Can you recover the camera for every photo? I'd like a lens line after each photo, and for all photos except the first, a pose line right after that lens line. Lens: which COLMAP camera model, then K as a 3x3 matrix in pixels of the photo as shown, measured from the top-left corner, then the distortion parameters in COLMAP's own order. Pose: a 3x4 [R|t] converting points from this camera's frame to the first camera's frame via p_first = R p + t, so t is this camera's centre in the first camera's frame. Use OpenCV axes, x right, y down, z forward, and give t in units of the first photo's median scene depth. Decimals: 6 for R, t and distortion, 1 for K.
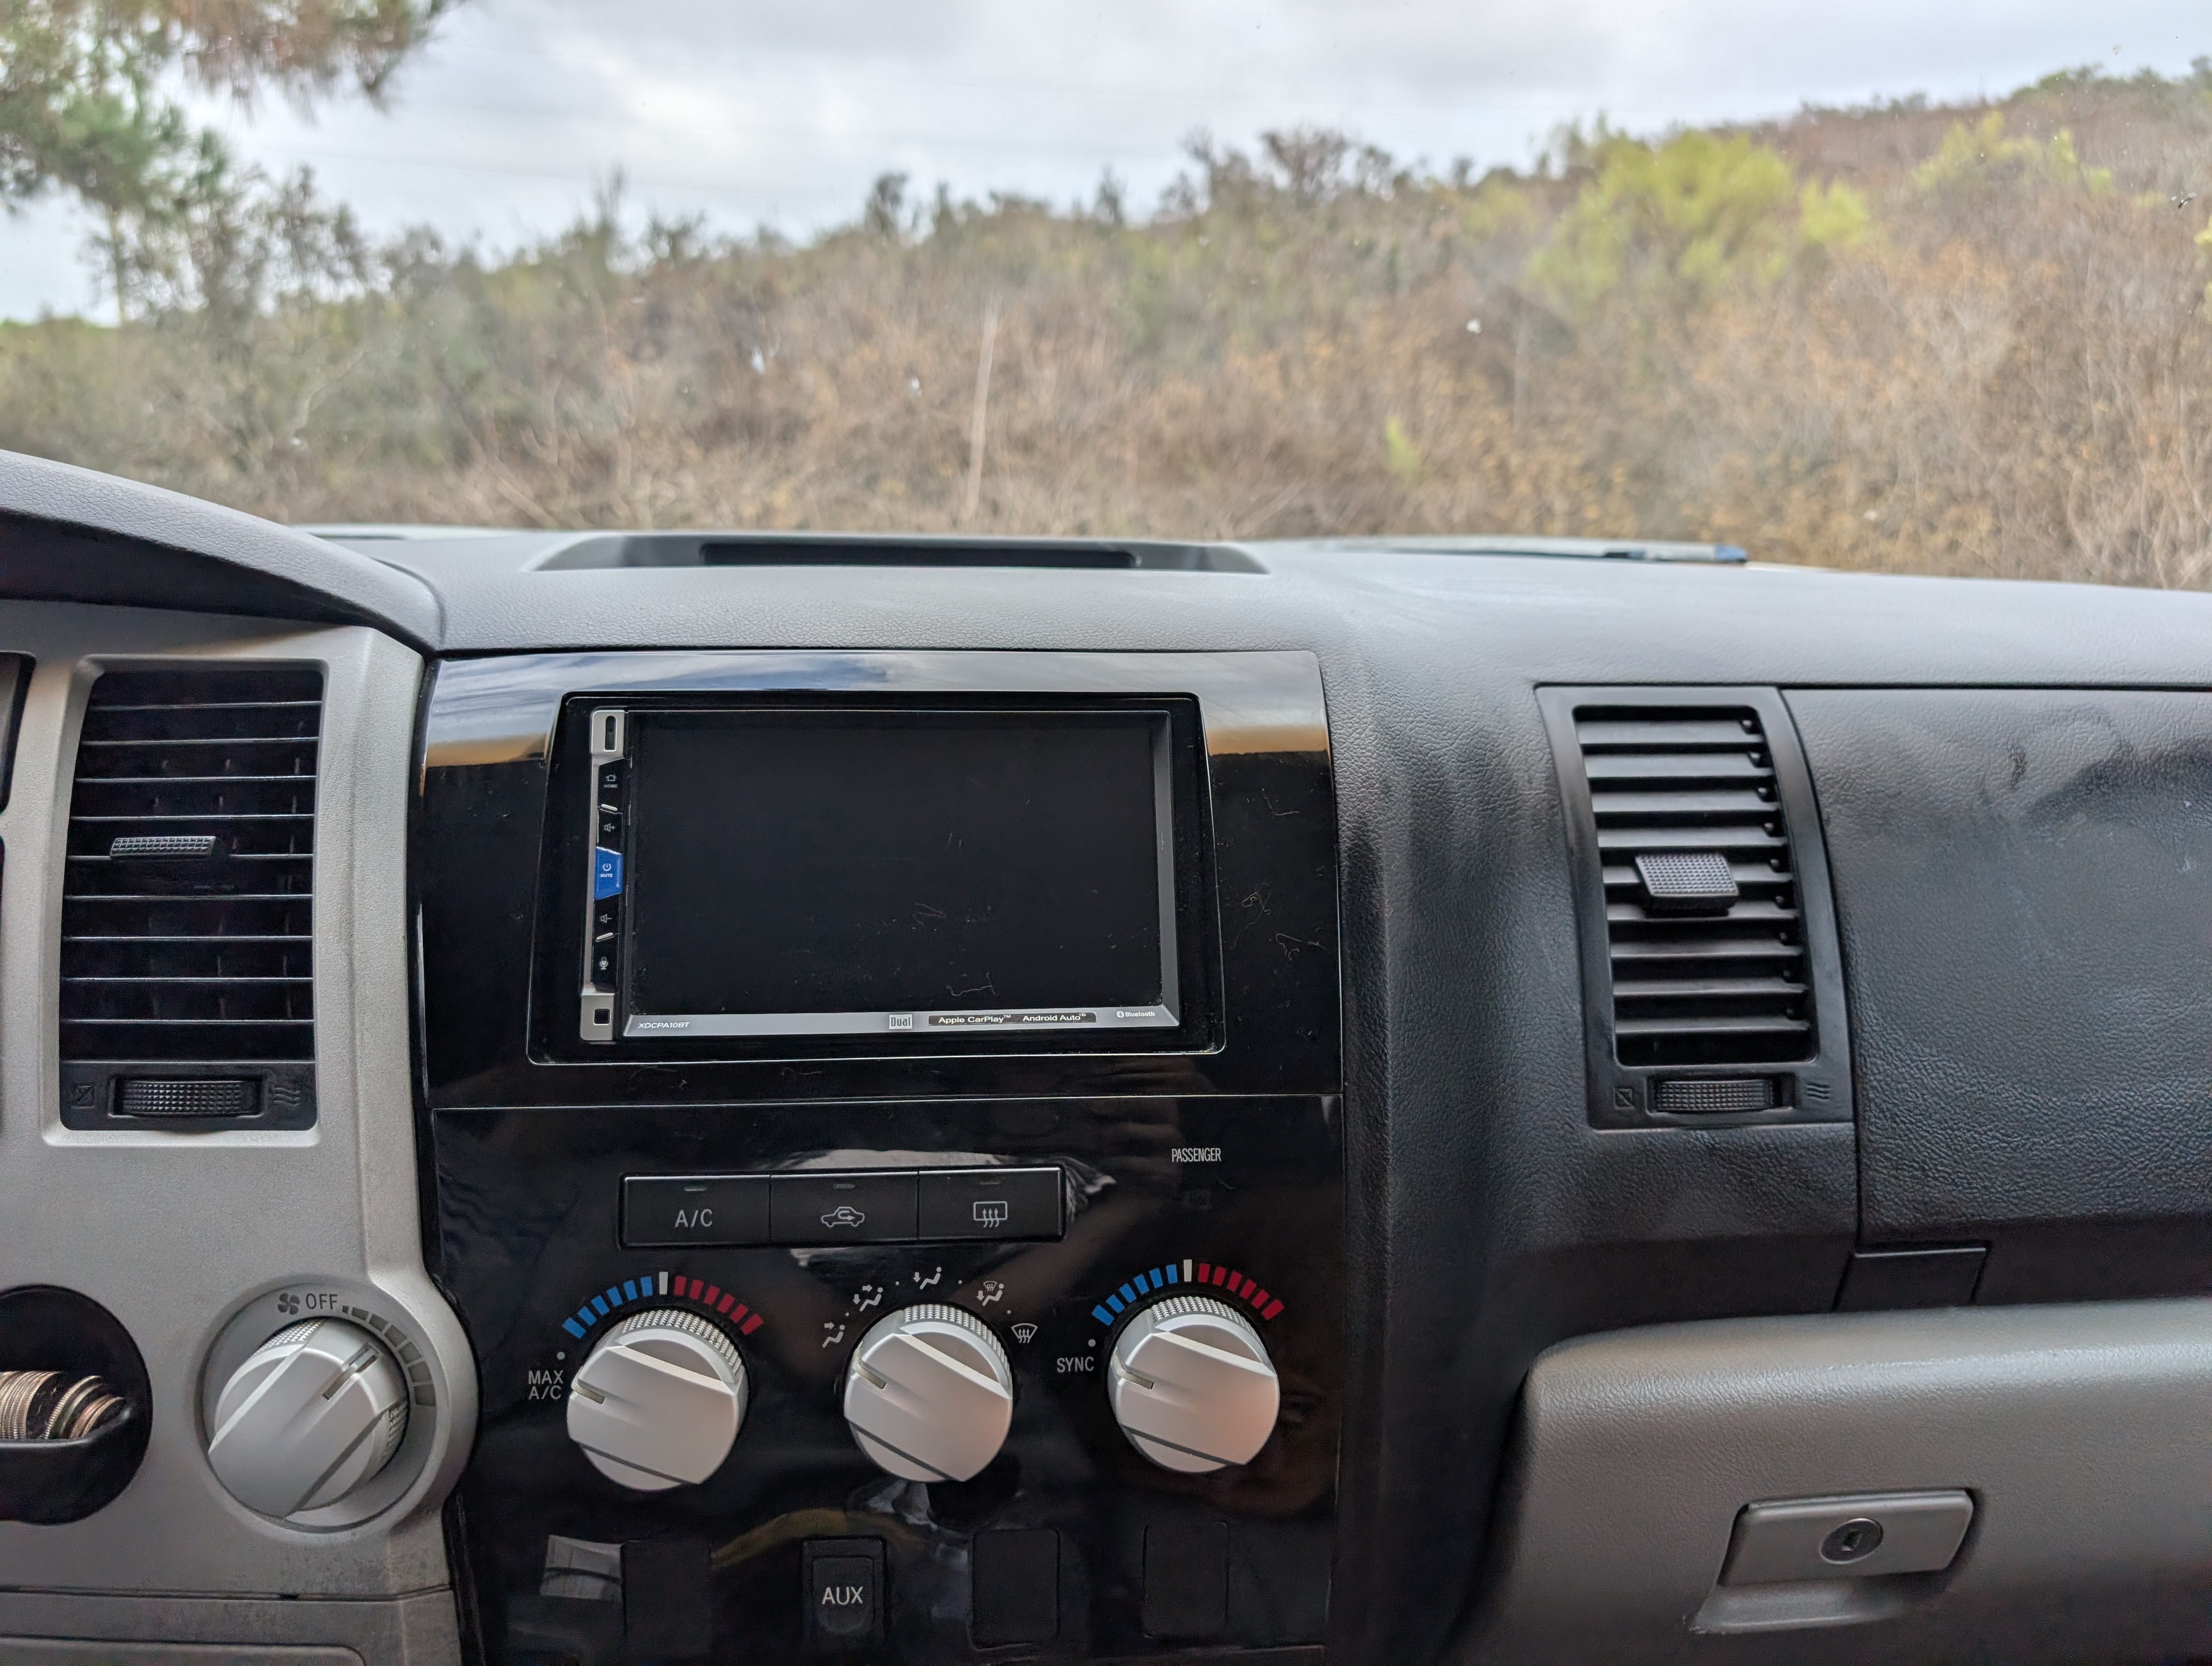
lens RADIAL K [[1614.2, 0, 1106.0], [0, 1614.2, 833.0], [0, 0, 1]] dist [0.005419, -0.014369]
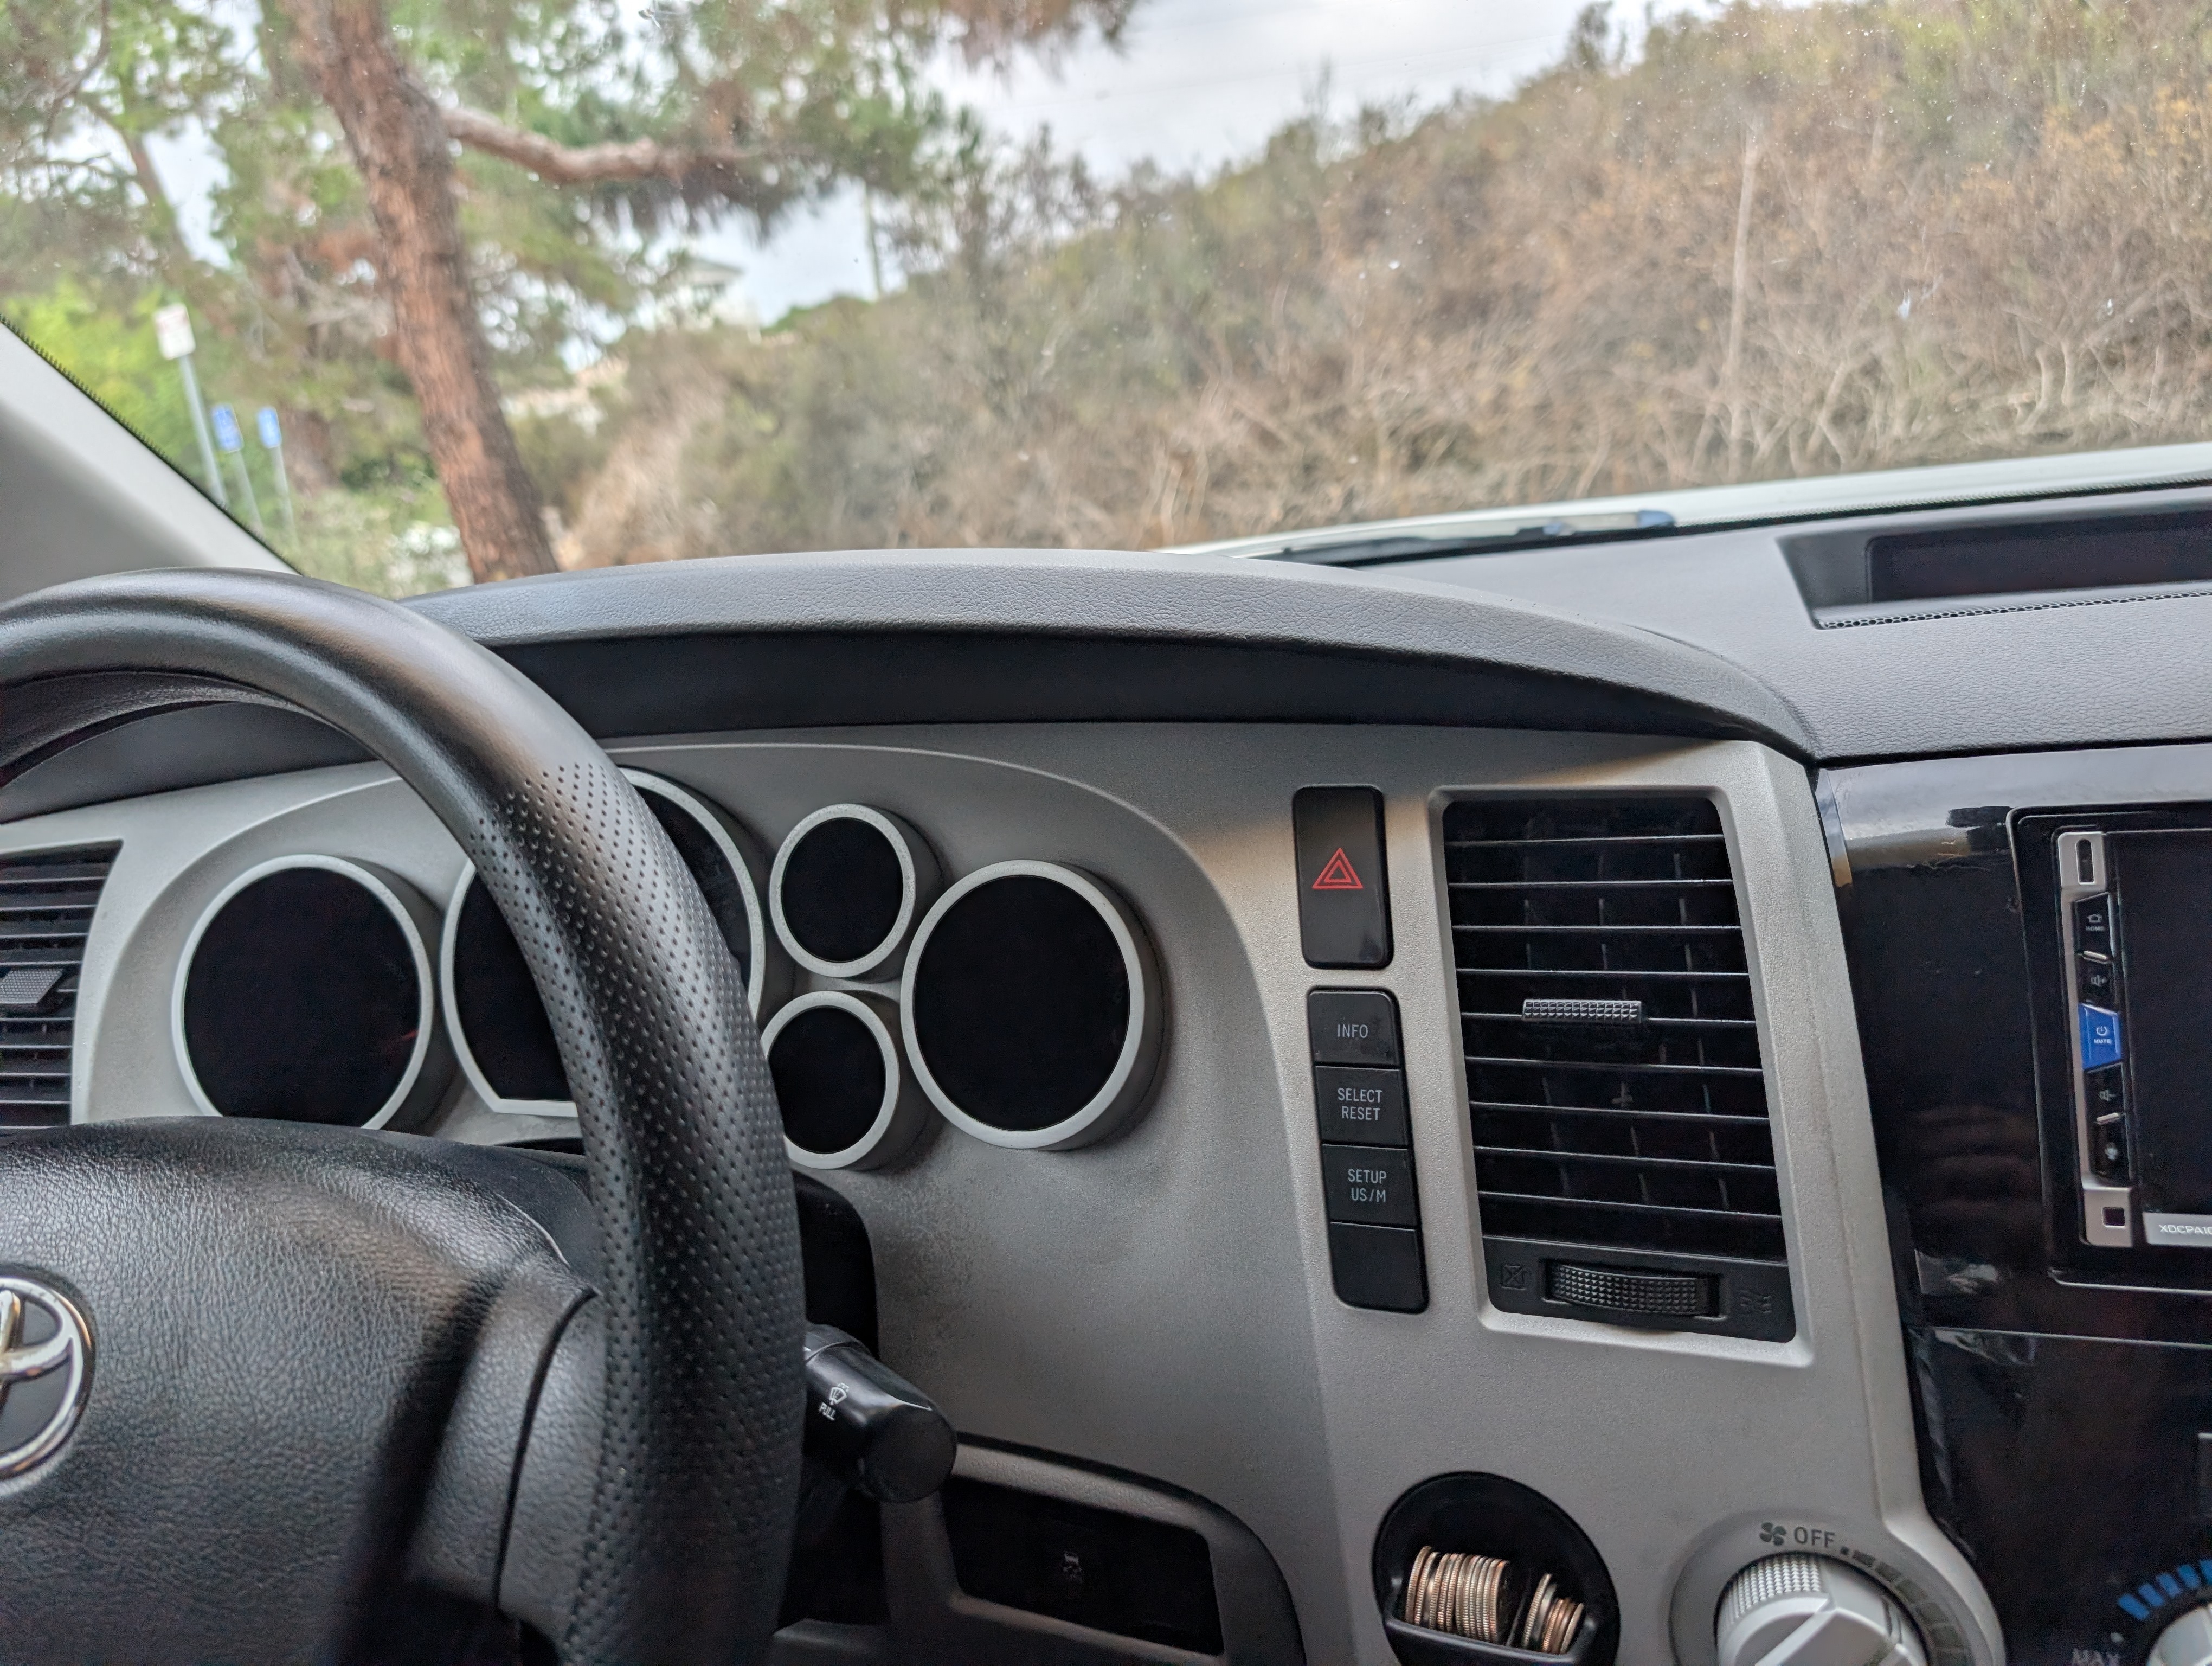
lens RADIAL K [[1614.2, 0, 1106.0], [0, 1614.2, 833.0], [0, 0, 1]] dist [0.005419, -0.014369]
pose [[0.911562, -0.021560, -0.410598, -0.034941], [0.052551, 0.996543, 0.064342, -0.012721], [0.407792, -0.080229, 0.909543, 0.005312]]
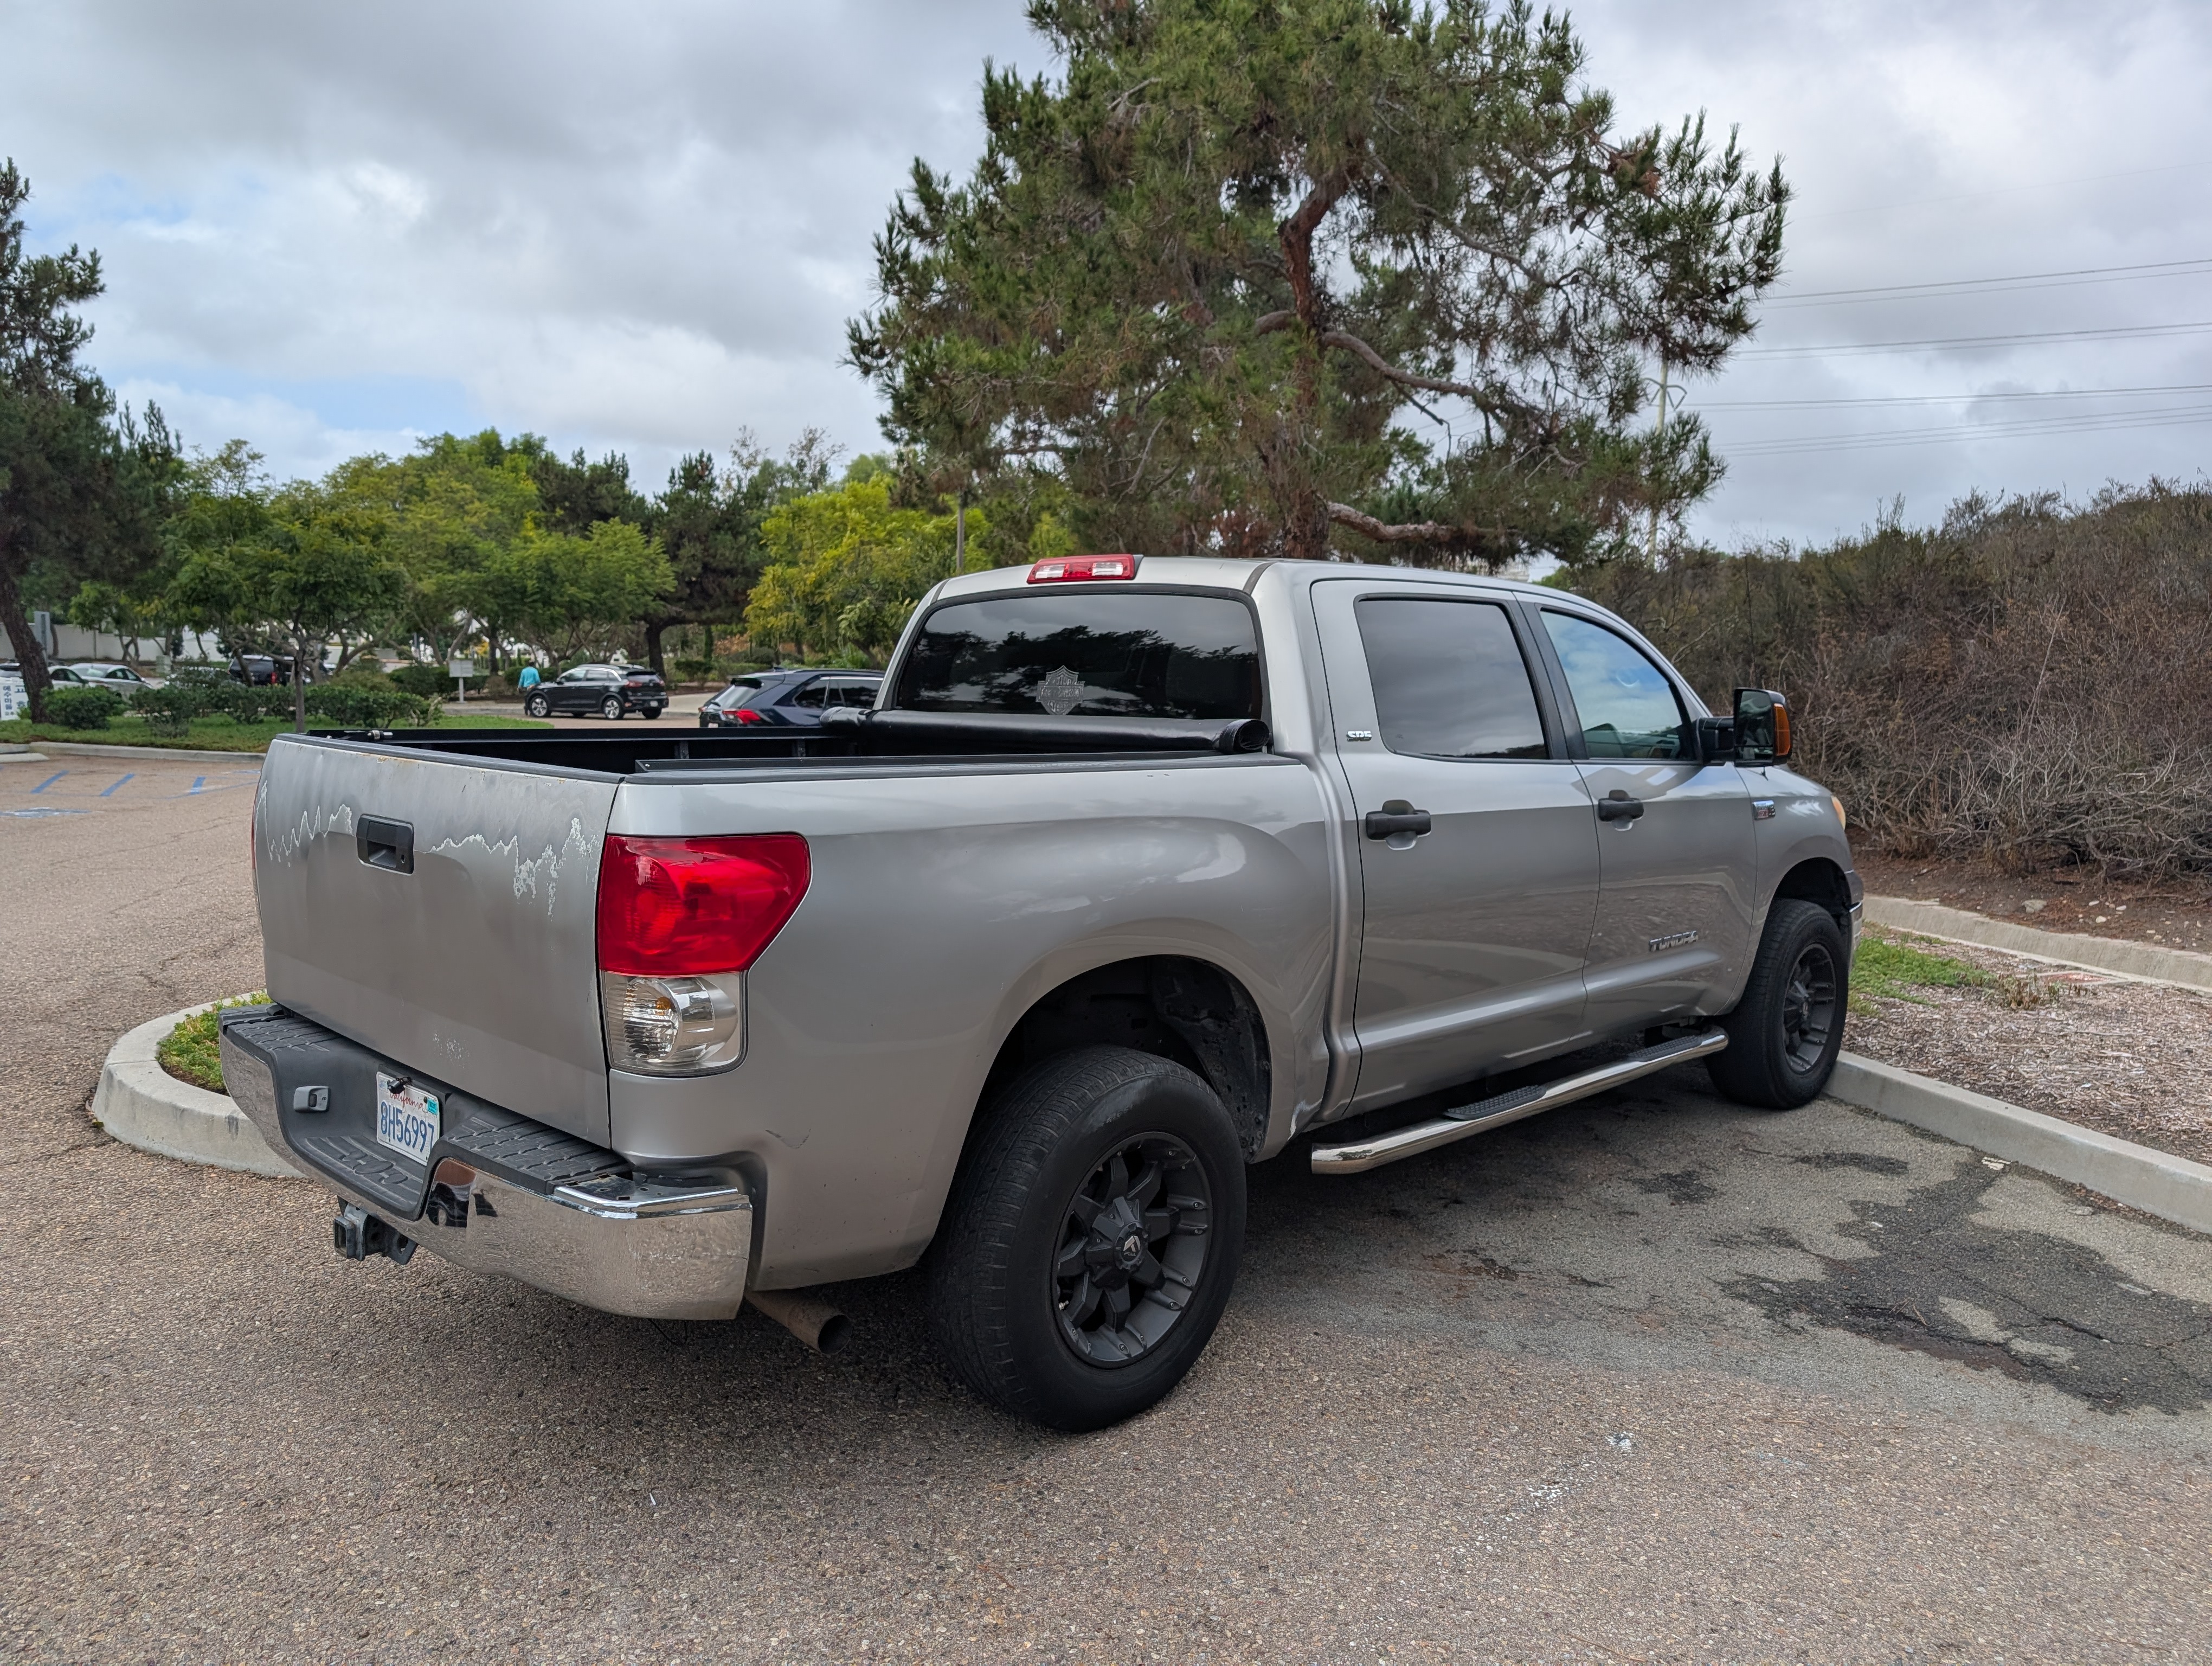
lens RADIAL K [[1614.2, 0, 1106.0], [0, 1614.2, 833.0], [0, 0, 1]] dist [0.005419, -0.014369]
pose [[0.657819, 0.069552, -0.749958, 0.253684], [-0.166158, 0.984596, -0.054432, 0.059473], [0.734619, 0.160418, 0.659243, -0.340006]]
